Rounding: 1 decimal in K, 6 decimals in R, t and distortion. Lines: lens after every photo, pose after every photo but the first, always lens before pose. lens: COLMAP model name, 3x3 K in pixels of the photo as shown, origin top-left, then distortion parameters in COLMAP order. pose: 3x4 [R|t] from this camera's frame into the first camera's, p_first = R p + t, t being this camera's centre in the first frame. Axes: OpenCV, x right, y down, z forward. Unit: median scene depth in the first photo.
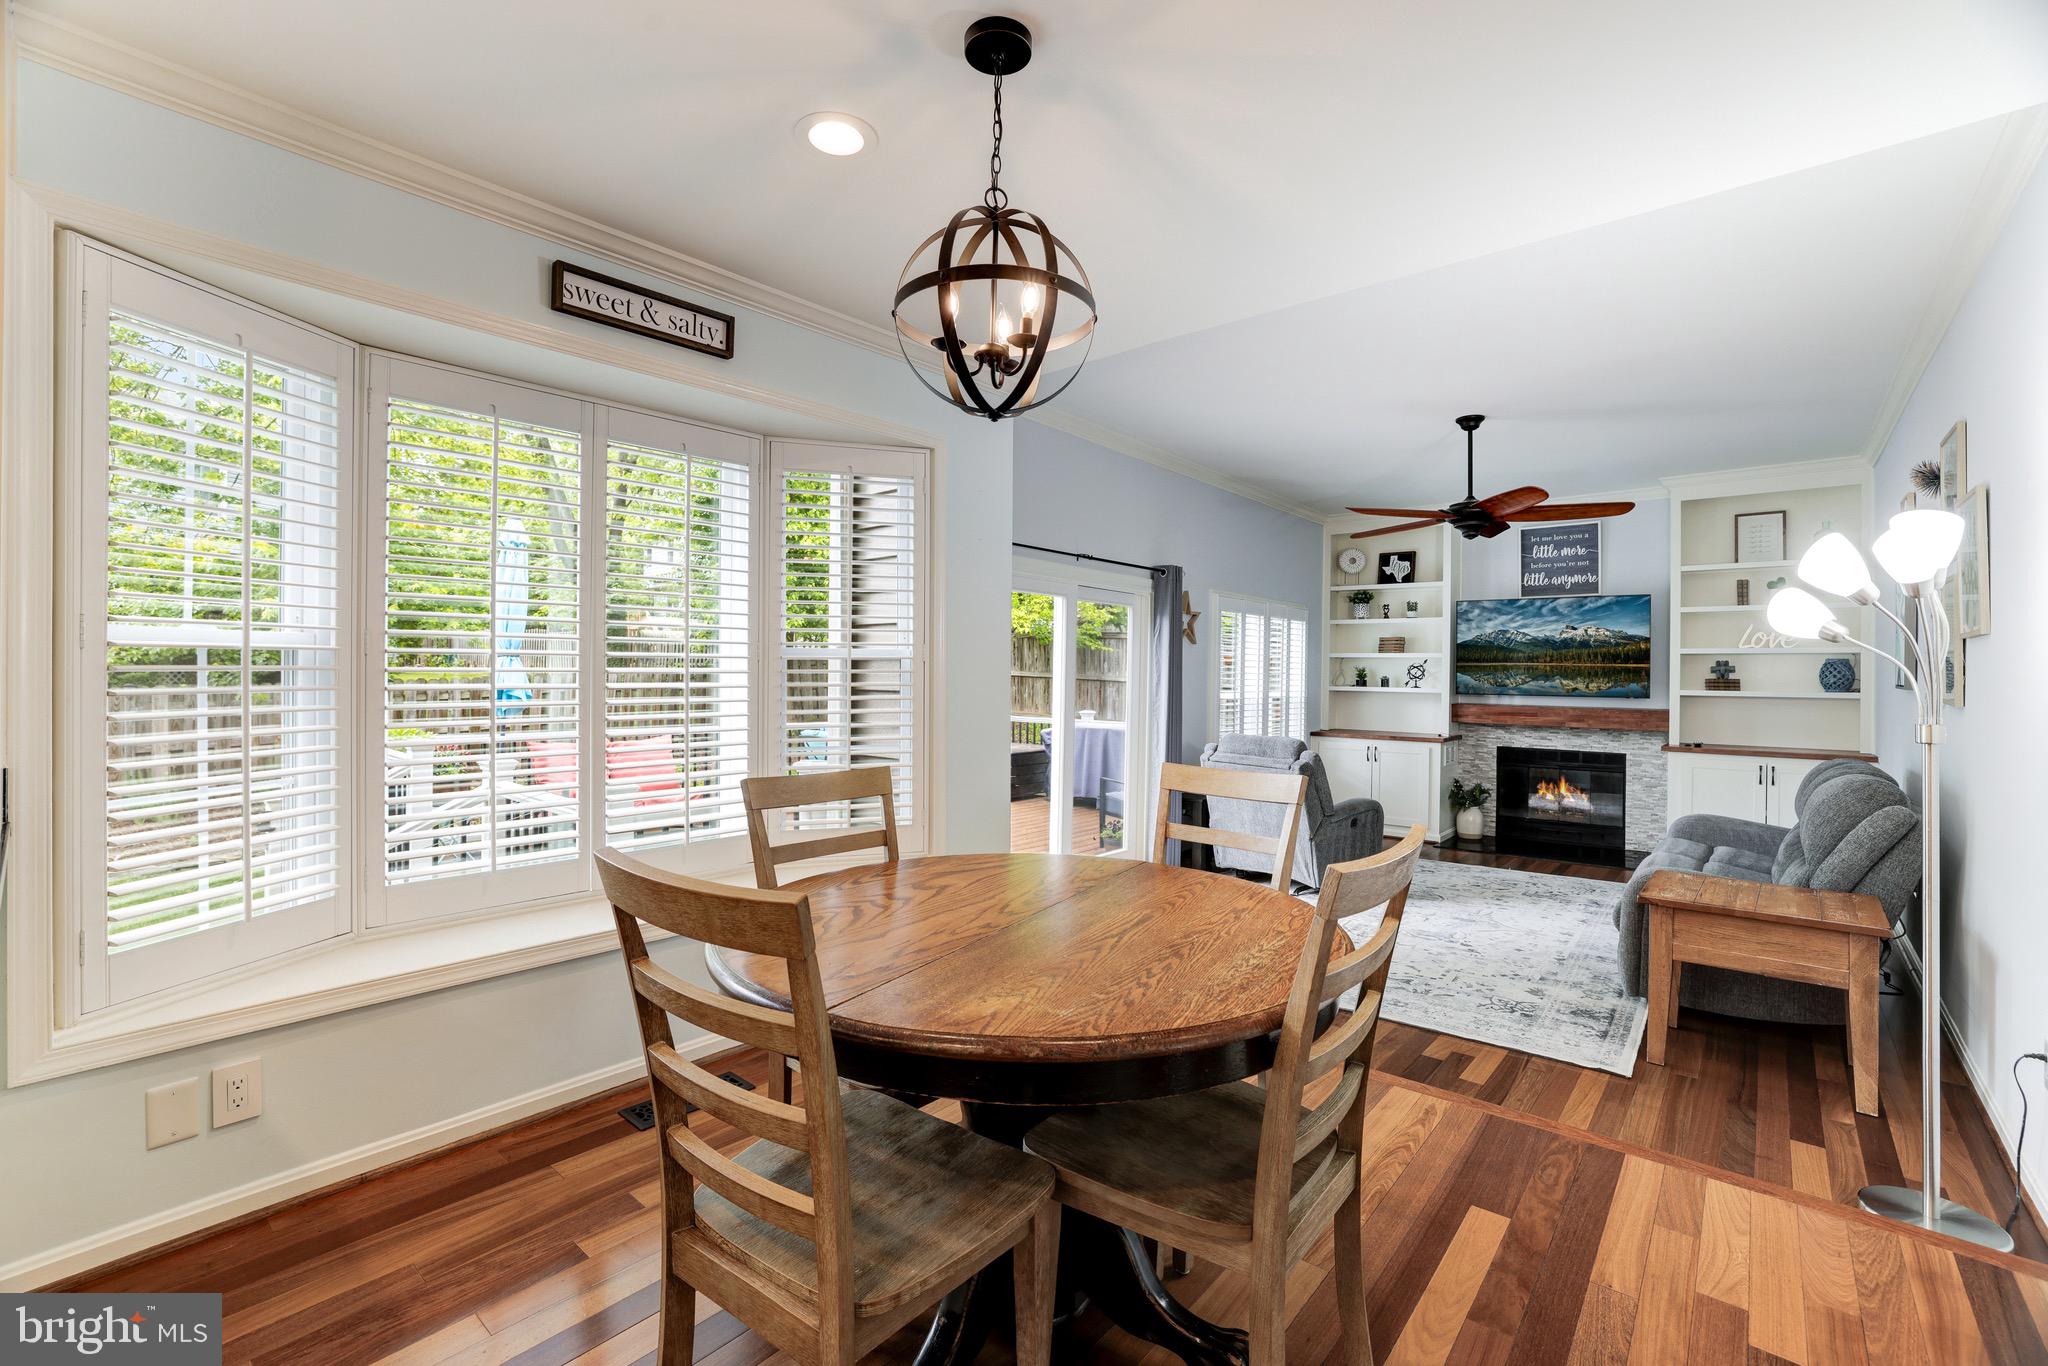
lens RADIAL K [[887.8, 0, 1025.1], [0, 887.8, 671.5], [0, 0, 1]] dist [-0.049749, 0.018406]
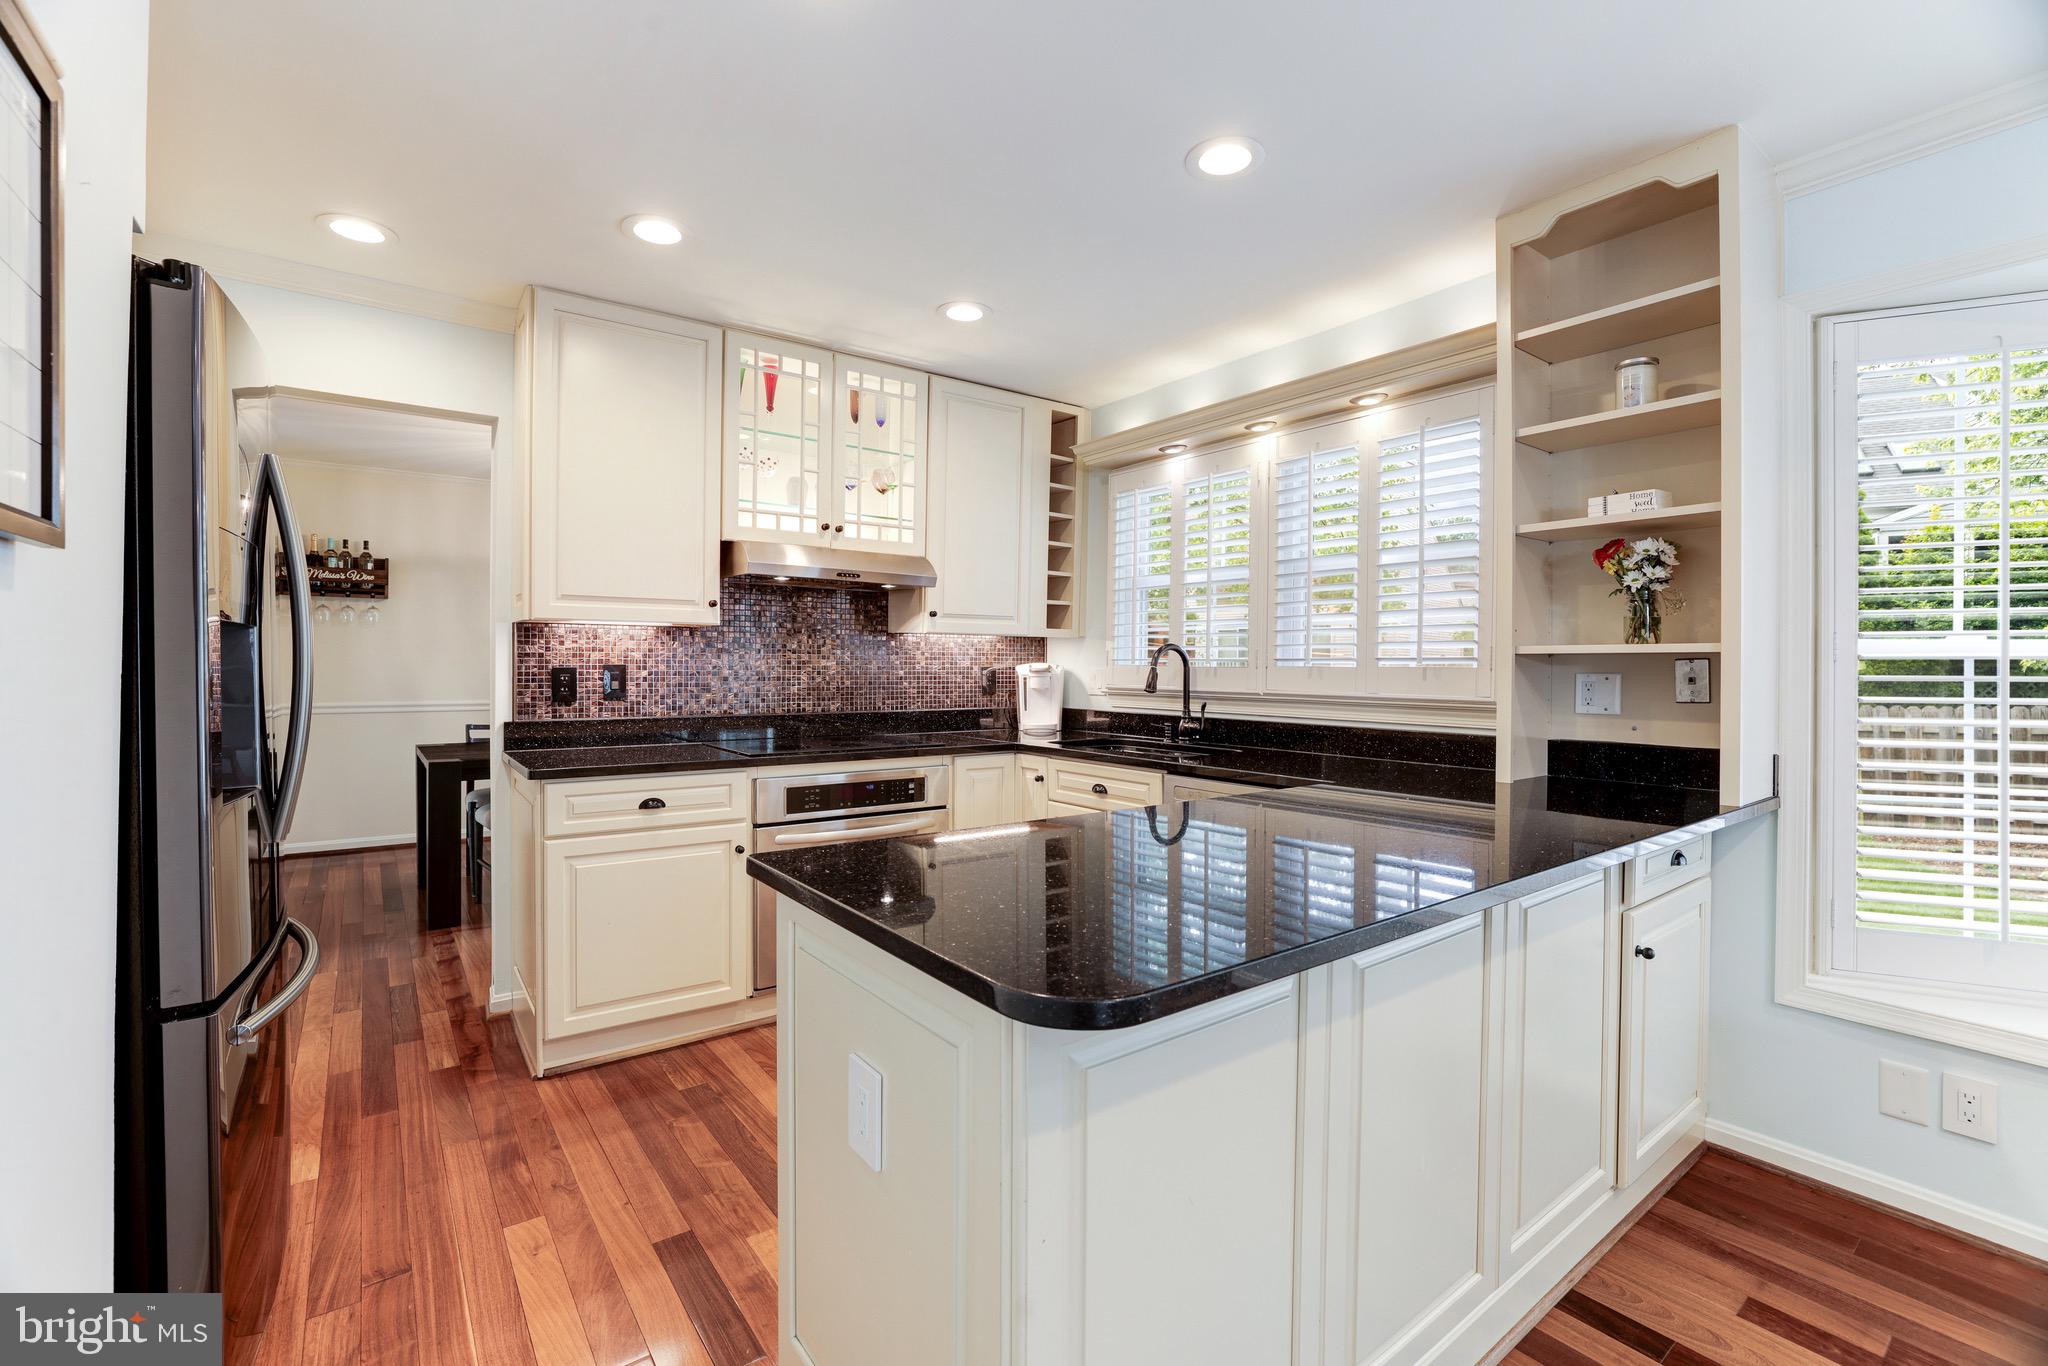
lens RADIAL K [[887.8, 0, 1025.1], [0, 887.8, 671.5], [0, 0, 1]] dist [-0.049749, 0.018406]
pose [[-0.217082, -0.008324, -0.976118, 0.082538], [-0.011860, 0.999912, -0.005889, 0.001865], [0.976081, 0.010299, -0.217162, 0.041971]]
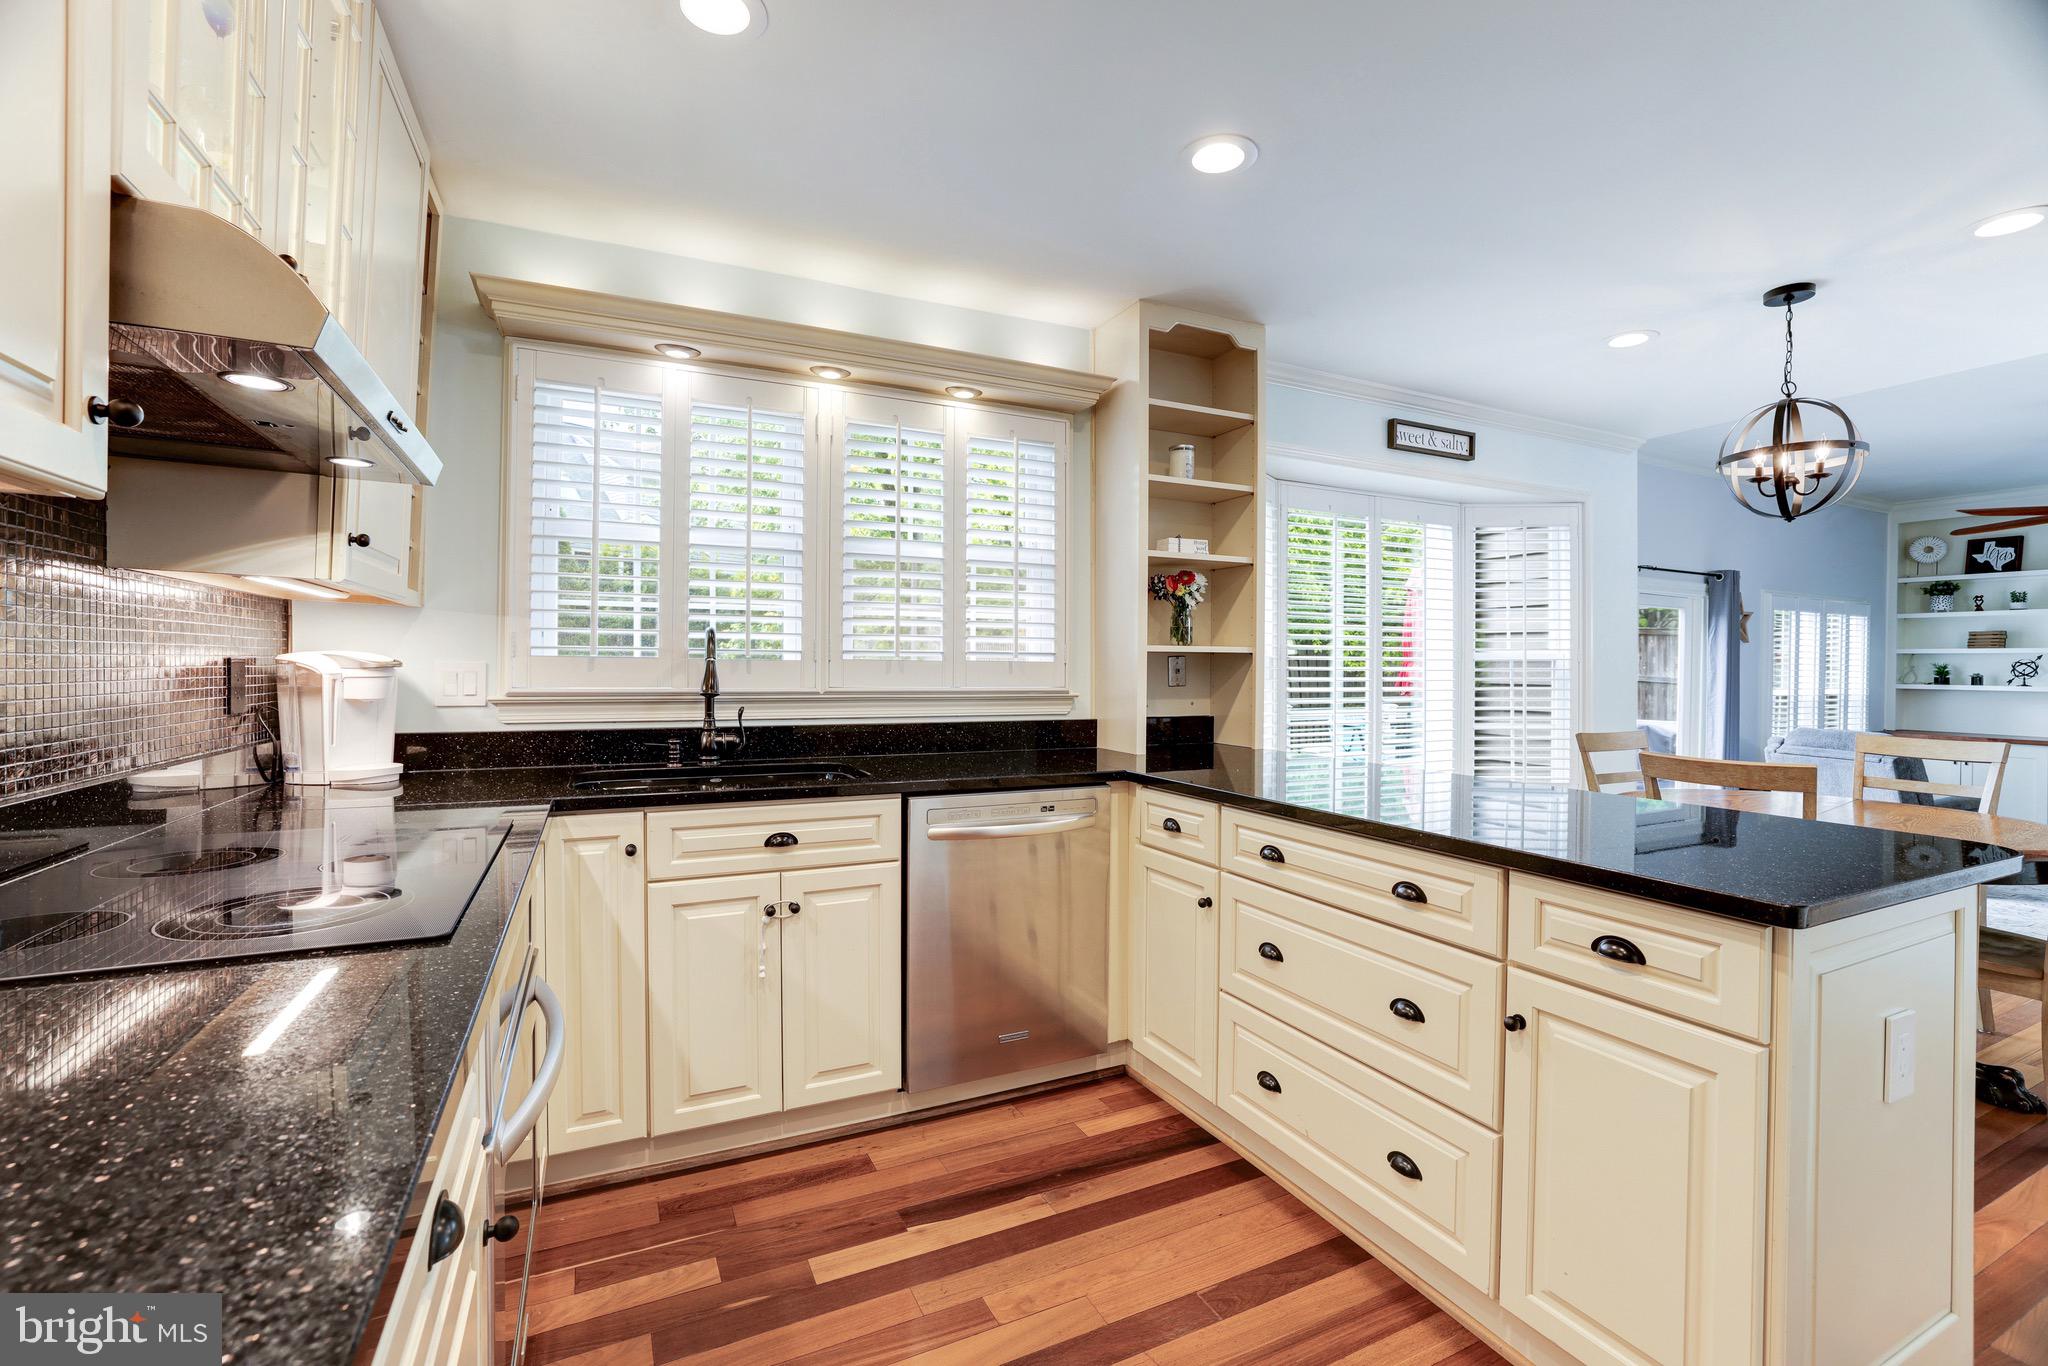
lens RADIAL K [[887.8, 0, 1025.1], [0, 887.8, 671.5], [0, 0, 1]] dist [-0.049749, 0.018406]
pose [[0.915970, -0.001429, -0.401244, -0.191333], [0.002222, 0.999996, 0.001512, -0.000447], [0.401240, -0.002276, 0.915970, -0.295816]]
